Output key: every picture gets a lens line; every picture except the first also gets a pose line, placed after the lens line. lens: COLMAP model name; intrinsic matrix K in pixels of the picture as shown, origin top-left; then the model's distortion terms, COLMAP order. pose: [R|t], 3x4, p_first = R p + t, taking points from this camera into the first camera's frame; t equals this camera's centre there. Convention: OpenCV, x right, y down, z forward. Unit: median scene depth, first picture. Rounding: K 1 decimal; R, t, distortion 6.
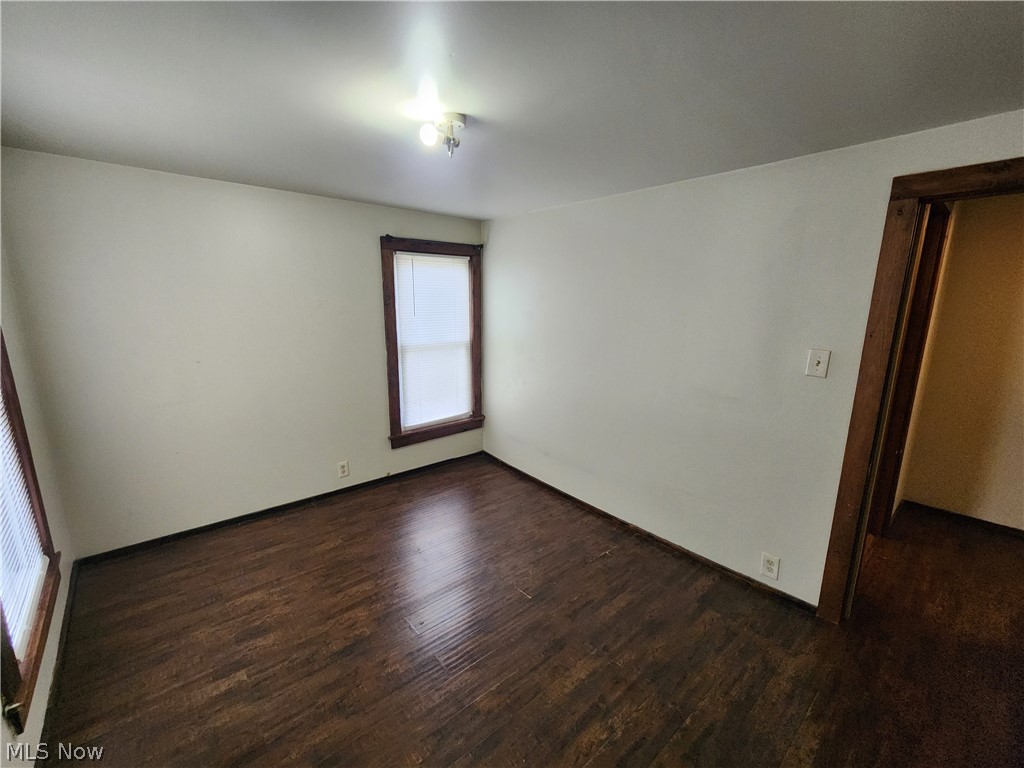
lens RADIAL K [[426.1, 0, 512.8], [0, 426.1, 387.9], [0, 0, 1]] dist [0.002319, -0.000454]
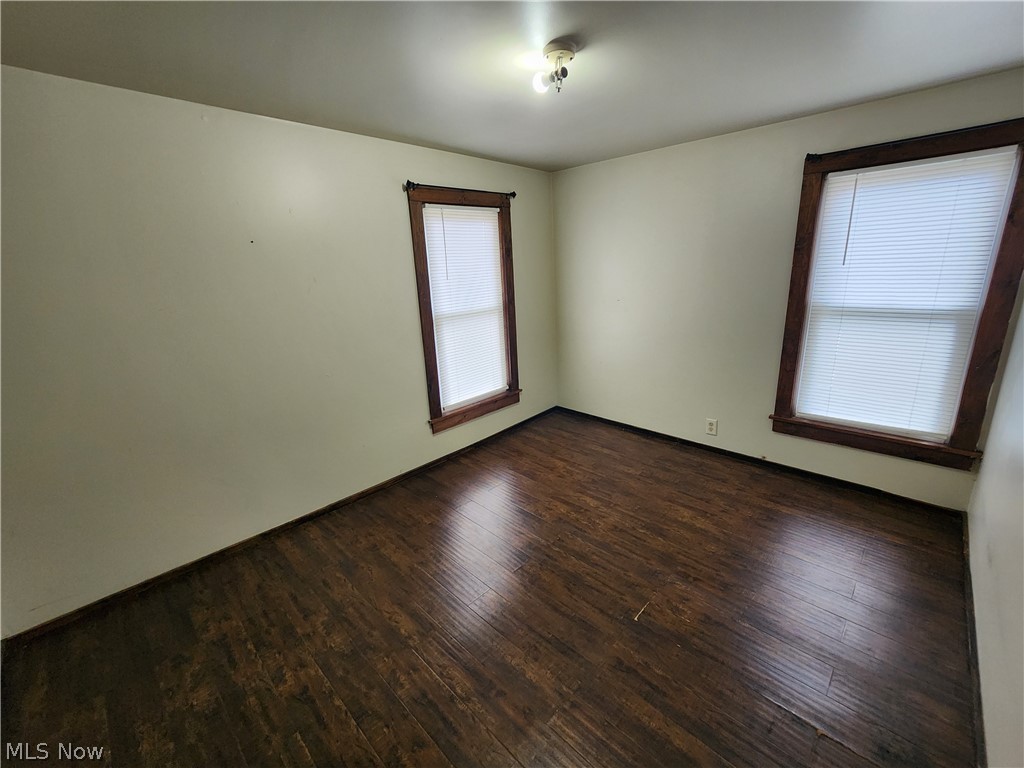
lens RADIAL K [[426.1, 0, 513.7], [0, 426.1, 380.6], [0, 0, 1]] dist [0.002319, -0.000454]
pose [[0.089791, 0.251845, -0.963593, 0.578785], [-0.169725, 0.957218, 0.234364, -0.074503], [0.981392, 0.142502, 0.128694, 0.517667]]
